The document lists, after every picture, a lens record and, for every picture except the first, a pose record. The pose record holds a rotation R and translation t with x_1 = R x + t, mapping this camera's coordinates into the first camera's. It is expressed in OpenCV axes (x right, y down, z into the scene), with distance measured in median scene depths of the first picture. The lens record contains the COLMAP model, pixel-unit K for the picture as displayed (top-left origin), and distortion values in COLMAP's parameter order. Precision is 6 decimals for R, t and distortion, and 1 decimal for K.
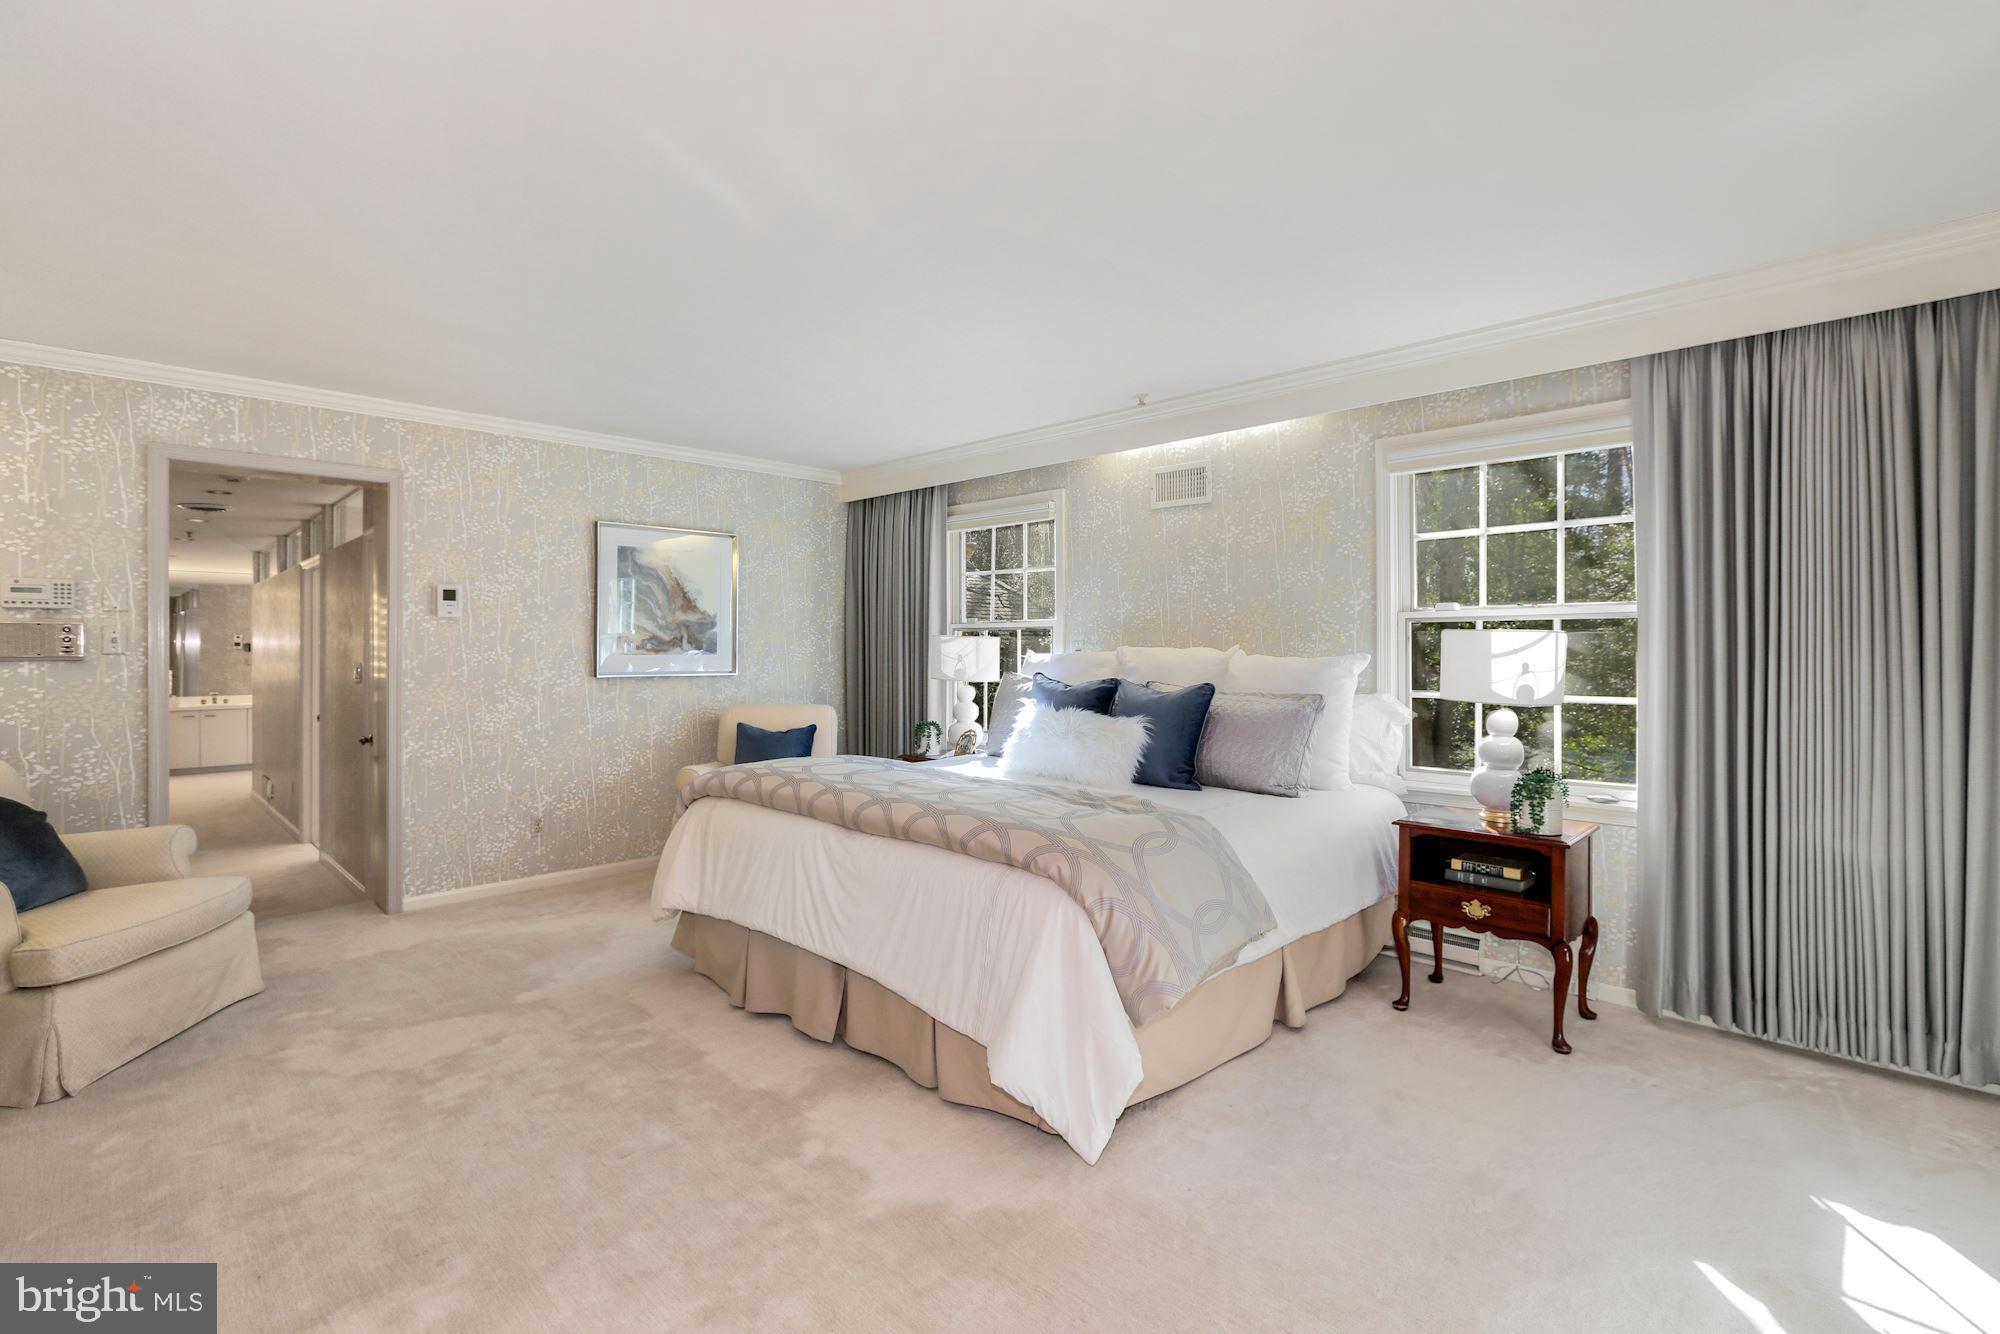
lens RADIAL K [[912.6, 0, 986.6], [0, 912.6, 653.7], [0, 0, 1]] dist [-0.039687, 0.013877]
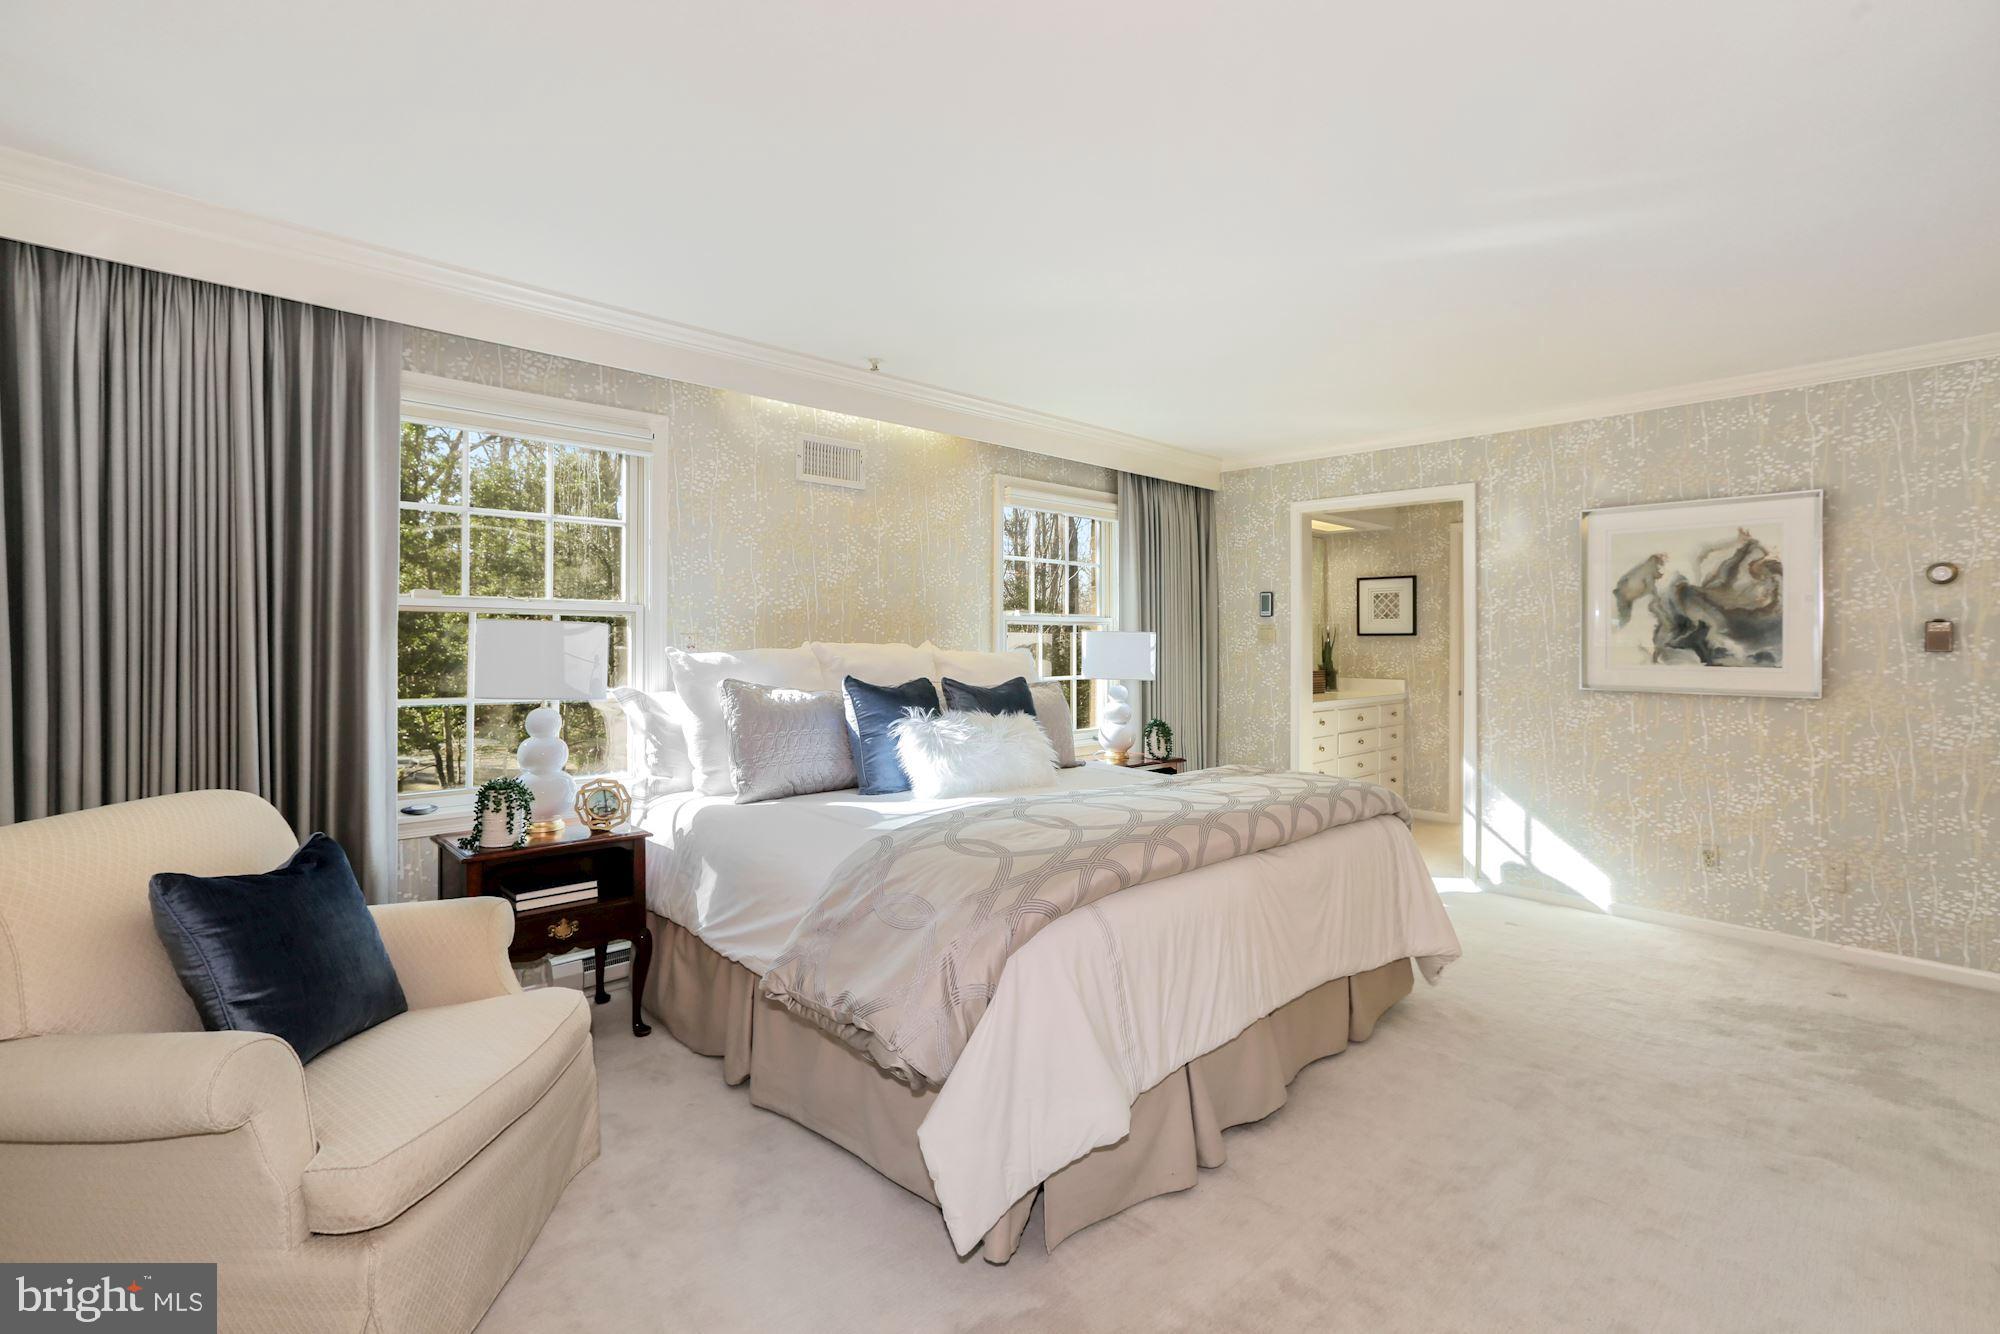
lens RADIAL K [[912.6, 0, 995.4], [0, 912.6, 649.2], [0, 0, 1]] dist [-0.039687, 0.013877]
pose [[0.031512, -0.008464, 0.999468, -1.207699], [0.002832, 0.999961, 0.008379, -0.014798], [-0.999499, 0.002567, 0.031535, 1.449805]]
